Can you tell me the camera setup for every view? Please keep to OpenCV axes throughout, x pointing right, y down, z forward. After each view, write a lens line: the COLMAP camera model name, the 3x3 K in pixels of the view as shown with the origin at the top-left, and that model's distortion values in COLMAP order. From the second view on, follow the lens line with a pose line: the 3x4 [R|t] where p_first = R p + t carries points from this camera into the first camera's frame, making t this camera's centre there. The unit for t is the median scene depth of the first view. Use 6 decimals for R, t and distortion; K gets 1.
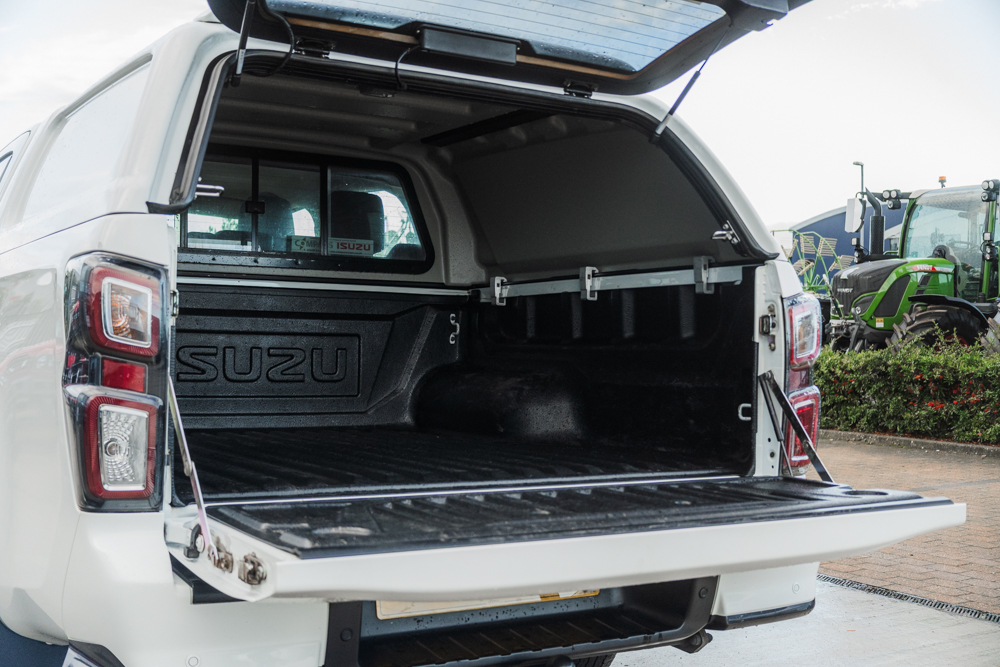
lens RADIAL K [[1227.9, 0, 500.0], [0, 1227.9, 333.5], [0, 0, 1]] dist [-0.079492, -0.085506]
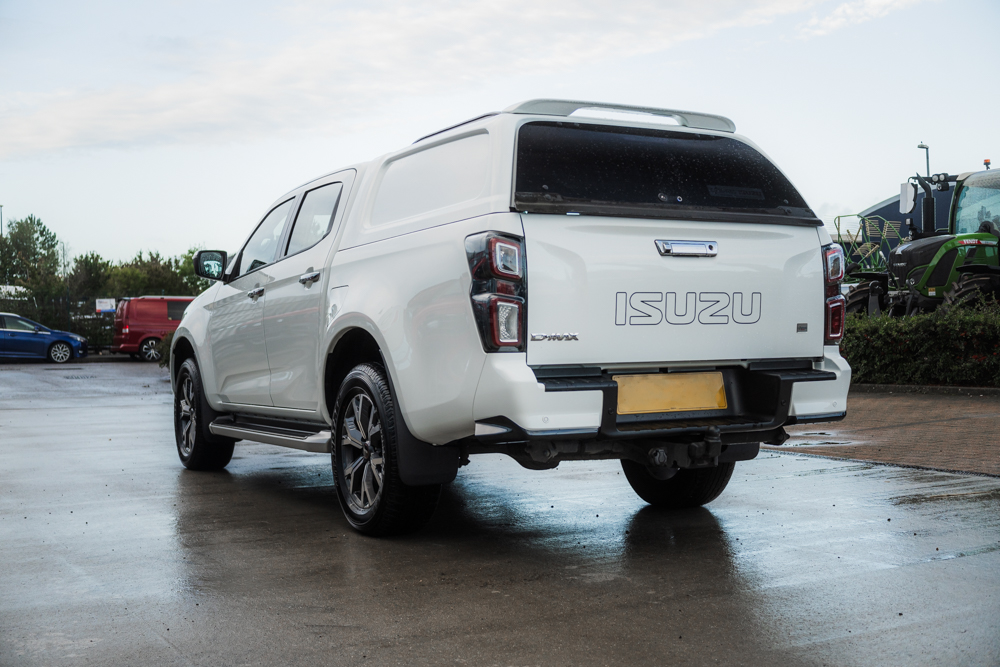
lens RADIAL K [[1227.9, 0, 500.0], [0, 1227.9, 333.5], [0, 0, 1]] dist [-0.079492, -0.085506]
pose [[0.997534, -0.040911, -0.057031, -0.029596], [0.040889, 0.999162, -0.001554, 0.017320], [0.057046, -0.000781, 0.998371, -0.170314]]
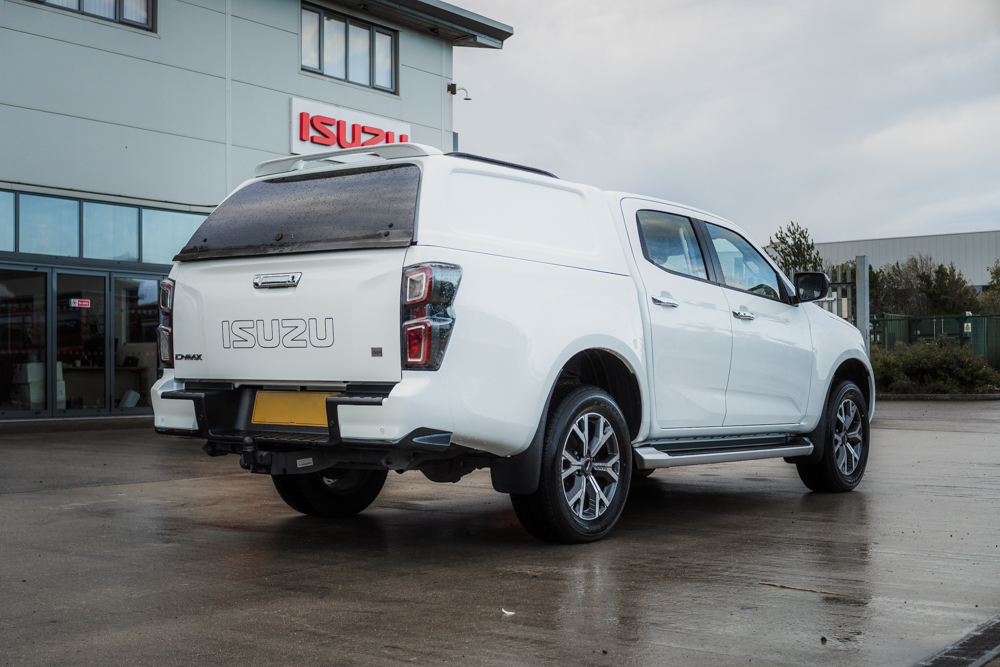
lens RADIAL K [[1276.4, 0, 469.9], [0, 1276.4, 337.1], [0, 0, 1]] dist [-0.086657, 0.024747]
pose [[0.352576, -0.045374, -0.934682, 0.405658], [0.006793, 0.998922, -0.045930, 0.032053], [0.935758, 0.009845, 0.352504, 0.093080]]
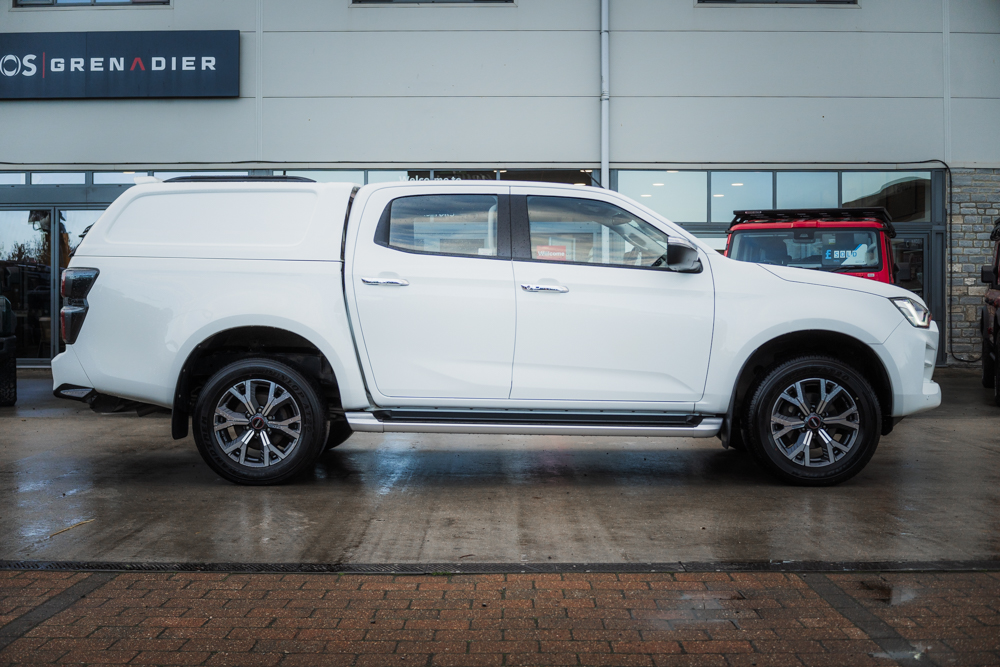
lens RADIAL K [[1199.2, 0, 500.6], [0, 1199.2, 314.8], [0, 0, 1]] dist [-0.068378, -0.026456]
pose [[-0.534059, -0.018045, -0.845255, 0.377970], [-0.010640, 0.999836, -0.014623, 0.017647], [0.845380, 0.001184, -0.534164, 0.634196]]
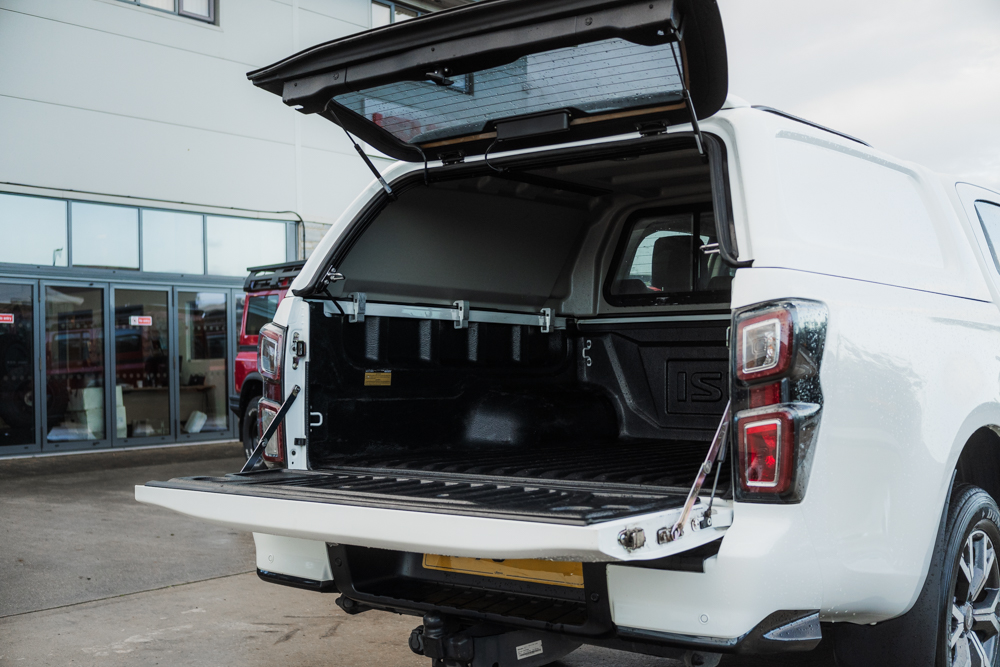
lens RADIAL K [[1199.2, 0, 500.6], [0, 1199.2, 314.8], [0, 0, 1]] dist [-0.068378, -0.026456]
pose [[0.344153, -0.065648, -0.936616, 0.212570], [0.025096, 0.997839, -0.060718, 0.005554], [0.938578, -0.002609, 0.345057, 0.107768]]
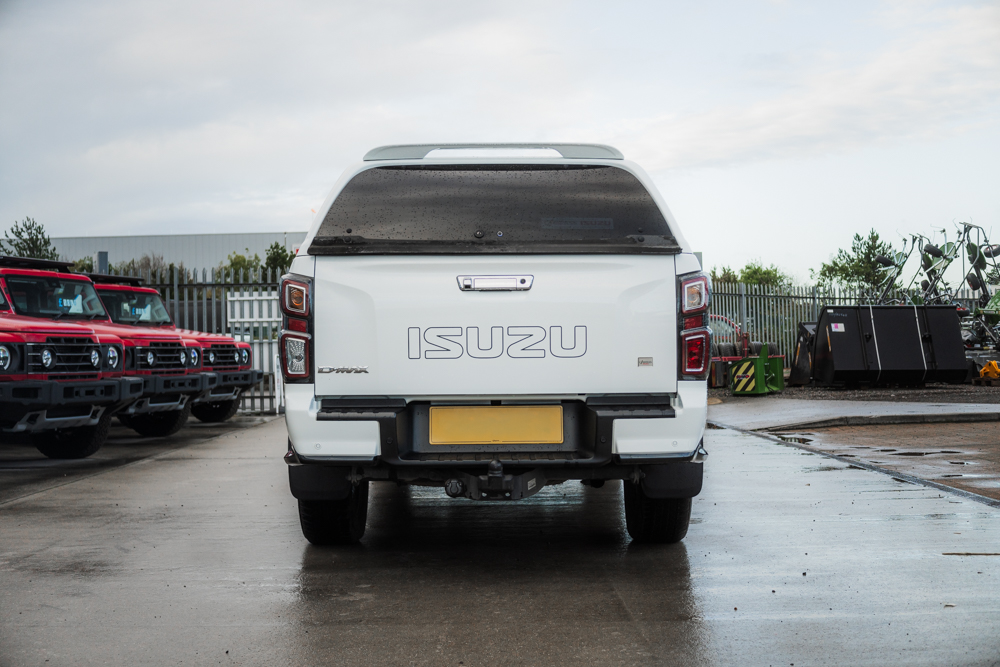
lens RADIAL K [[1199.2, 0, 500.6], [0, 1199.2, 314.8], [0, 0, 1]] dist [-0.068378, -0.026456]
pose [[0.858433, -0.049970, -0.510486, 0.180259], [0.031334, 0.998493, -0.045048, 0.019463], [0.511968, 0.022675, 0.858705, -0.114807]]
